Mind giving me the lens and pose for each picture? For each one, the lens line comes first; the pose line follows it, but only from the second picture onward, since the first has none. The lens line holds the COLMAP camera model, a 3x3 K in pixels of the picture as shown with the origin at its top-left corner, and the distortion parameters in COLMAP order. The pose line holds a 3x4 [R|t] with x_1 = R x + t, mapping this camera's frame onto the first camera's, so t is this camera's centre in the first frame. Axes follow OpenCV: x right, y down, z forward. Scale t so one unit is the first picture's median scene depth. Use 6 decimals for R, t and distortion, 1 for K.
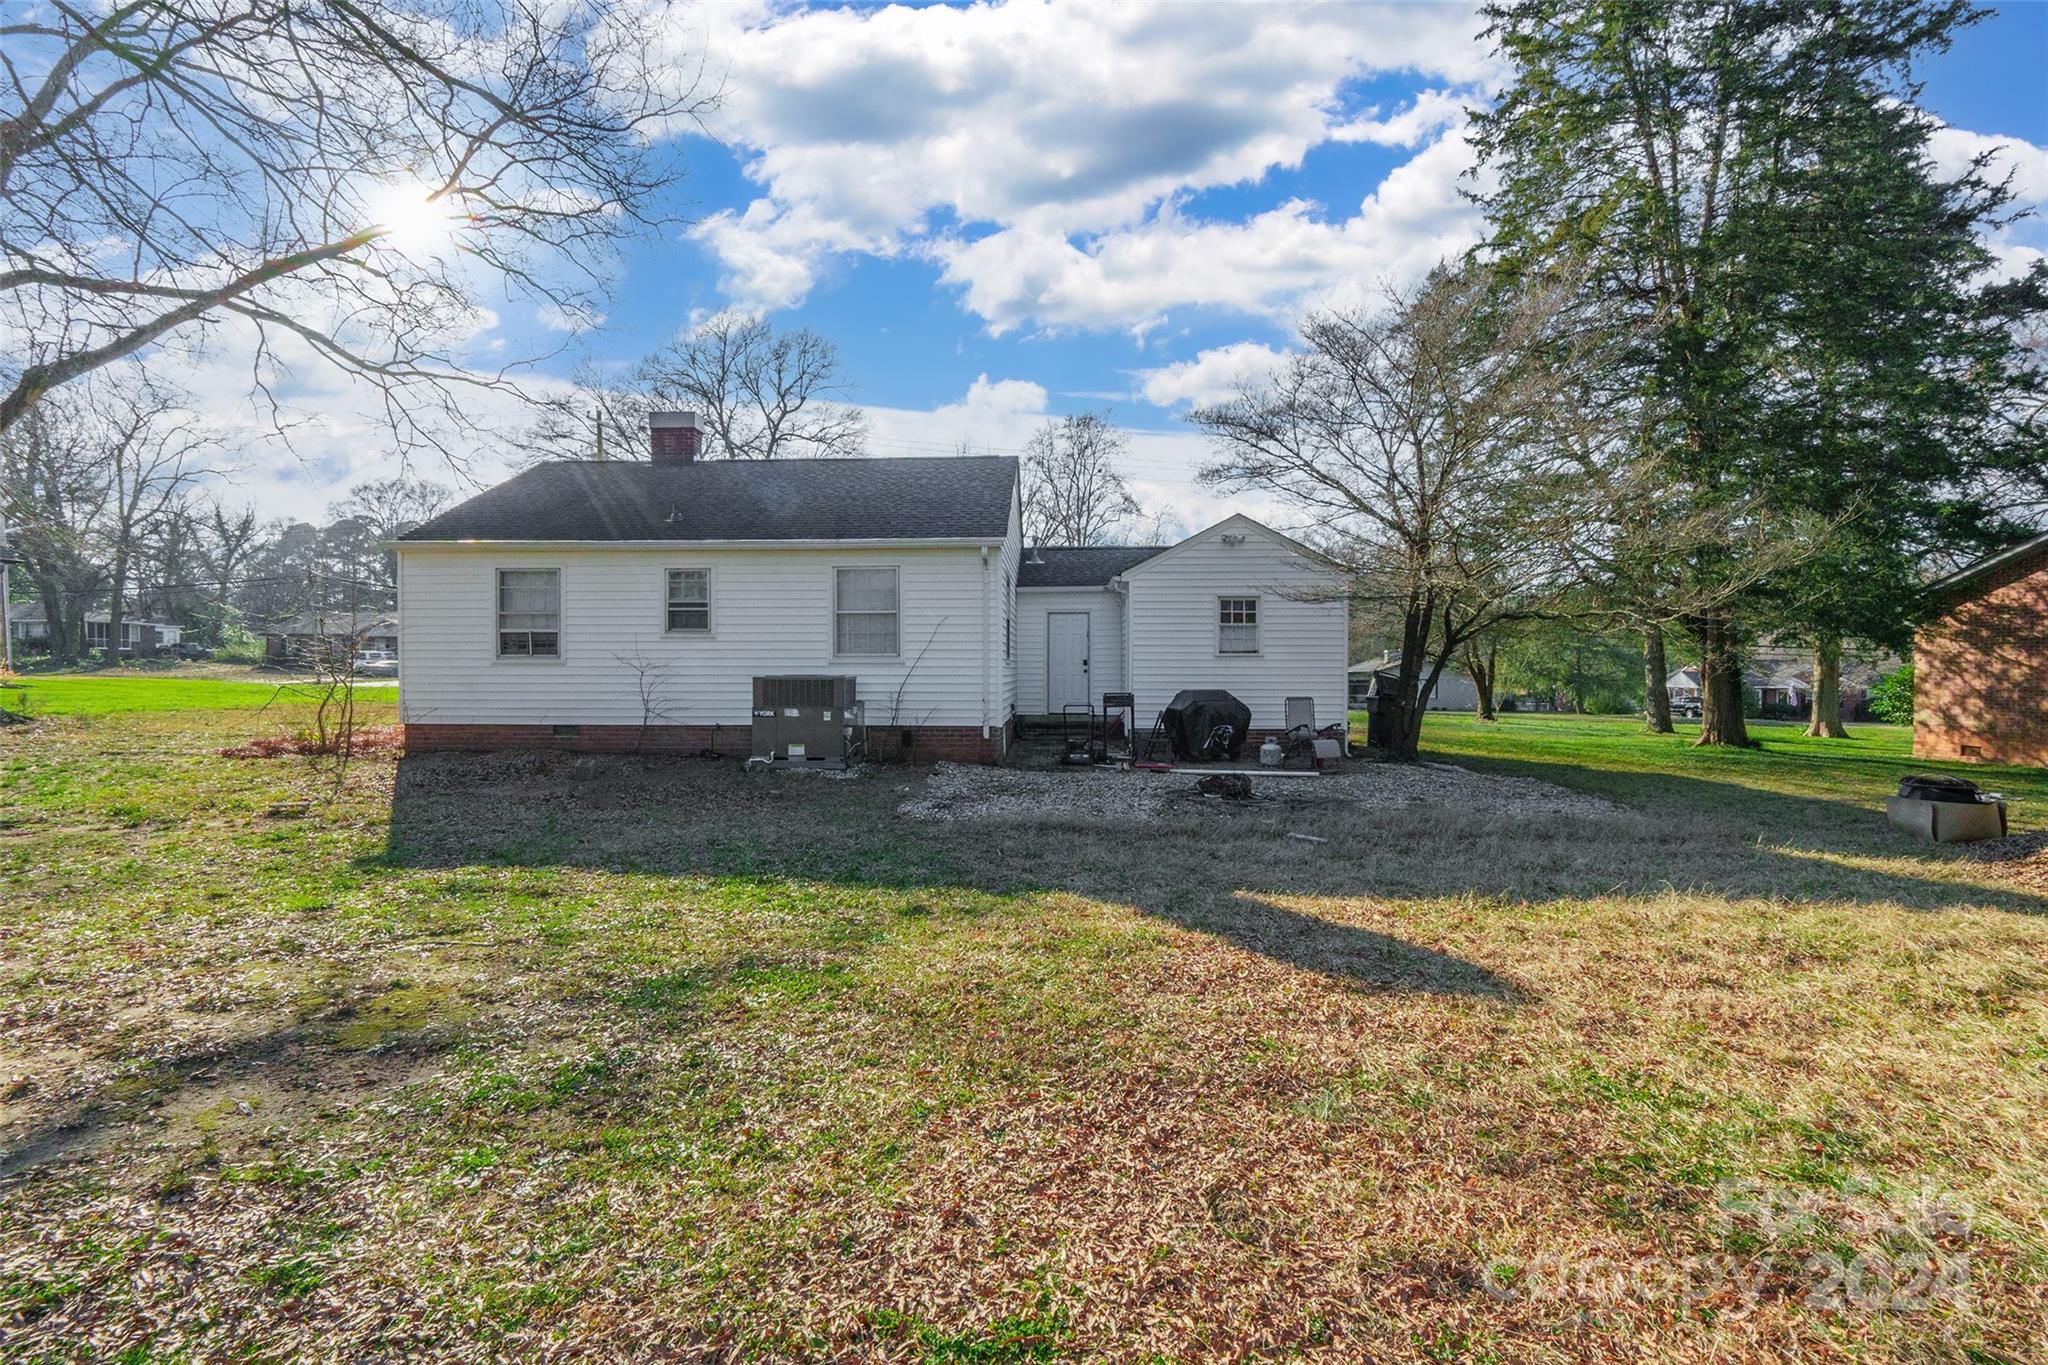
lens RADIAL K [[954.2, 0, 1019.9], [0, 954.2, 684.0], [0, 0, 1]] dist [-0.005102, -0.000185]
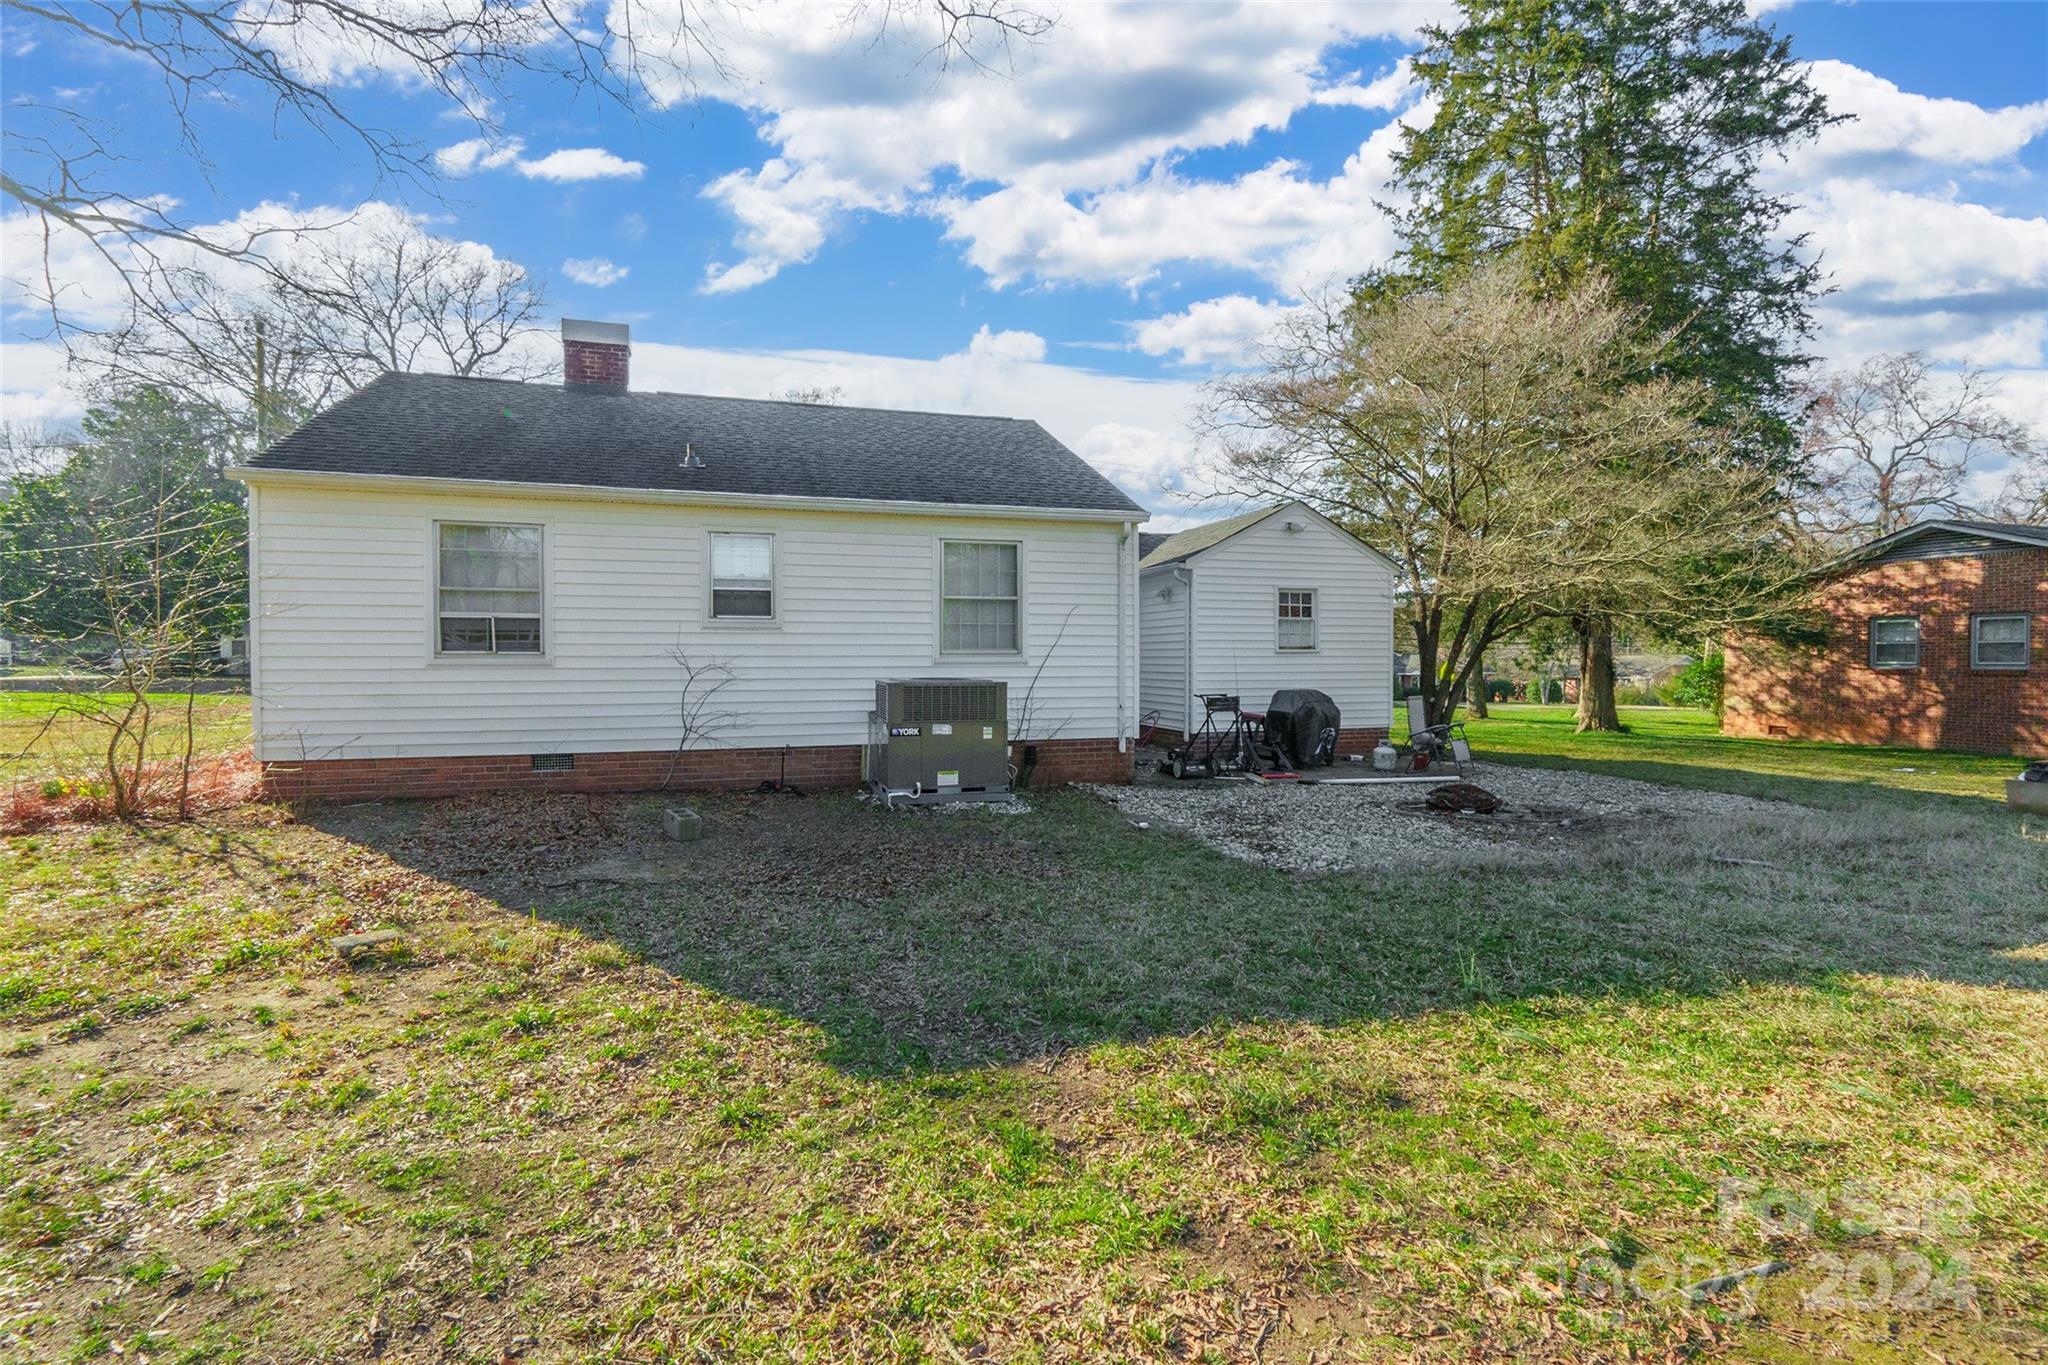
lens RADIAL K [[954.2, 0, 1025.9], [0, 954.2, 675.6], [0, 0, 1]] dist [-0.005102, -0.000185]
pose [[0.938759, -0.008149, 0.344479, -0.367887], [0.007507, 0.999967, 0.003200, -0.012094], [-0.344493, -0.000418, 0.938789, 0.227042]]
